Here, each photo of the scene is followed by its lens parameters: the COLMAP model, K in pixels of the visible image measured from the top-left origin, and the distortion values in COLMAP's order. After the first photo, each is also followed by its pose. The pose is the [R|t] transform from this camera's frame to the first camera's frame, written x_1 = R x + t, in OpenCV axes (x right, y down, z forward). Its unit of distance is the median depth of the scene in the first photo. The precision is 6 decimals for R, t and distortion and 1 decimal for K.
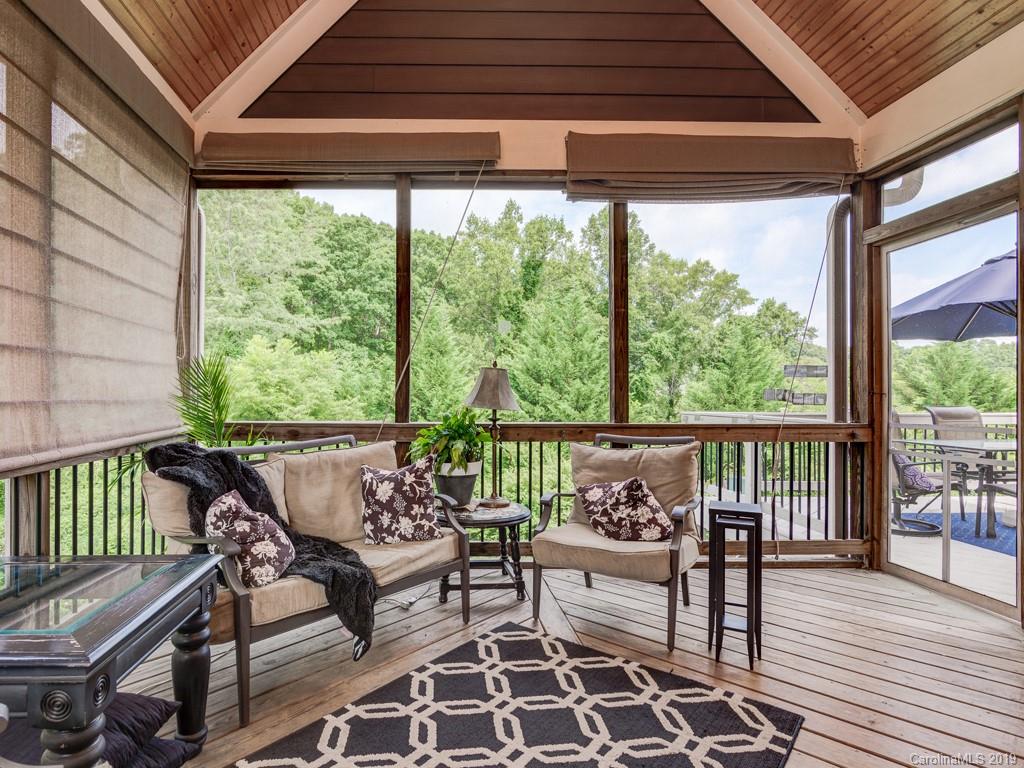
lens RADIAL K [[545.6, 0, 512.0], [0, 545.6, 384.0], [0, 0, 1]] dist [0.032549, -0.000066]
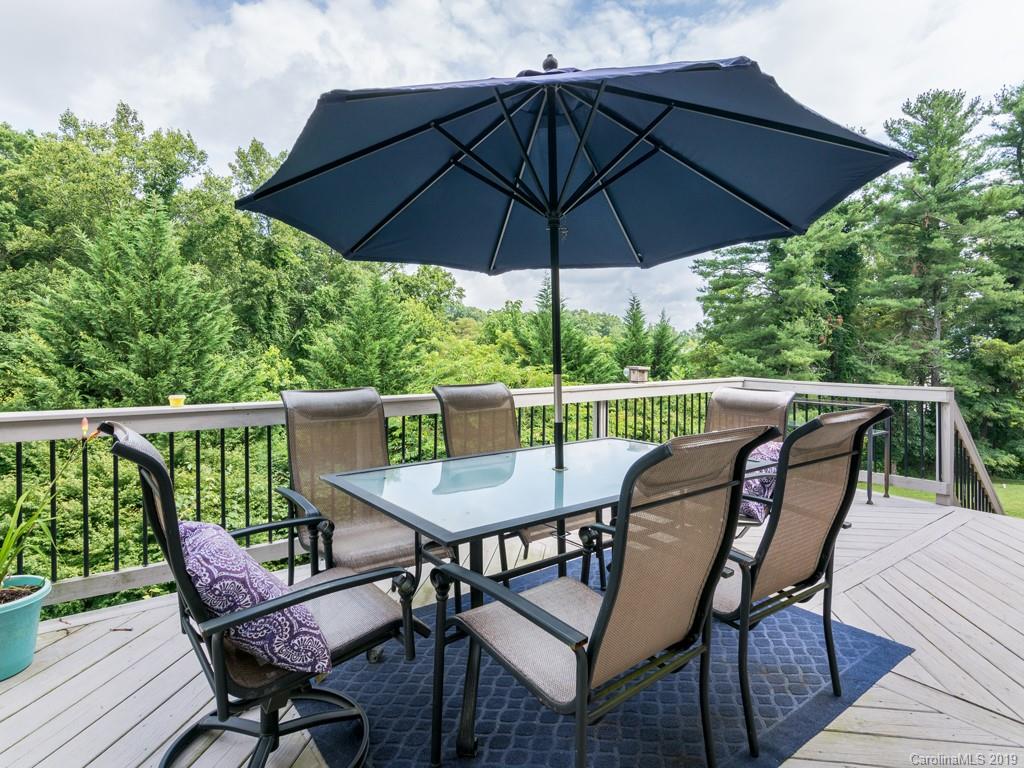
lens RADIAL K [[560.3, 0, 512.0], [0, 560.3, 384.0], [0, 0, 1]] dist [-0.000673, -0.000204]
pose [[0.834176, -0.032106, 0.550563, 0.108495], [-0.010932, 0.997145, 0.074713, -0.000953], [-0.551390, -0.068343, 0.831443, 0.108136]]
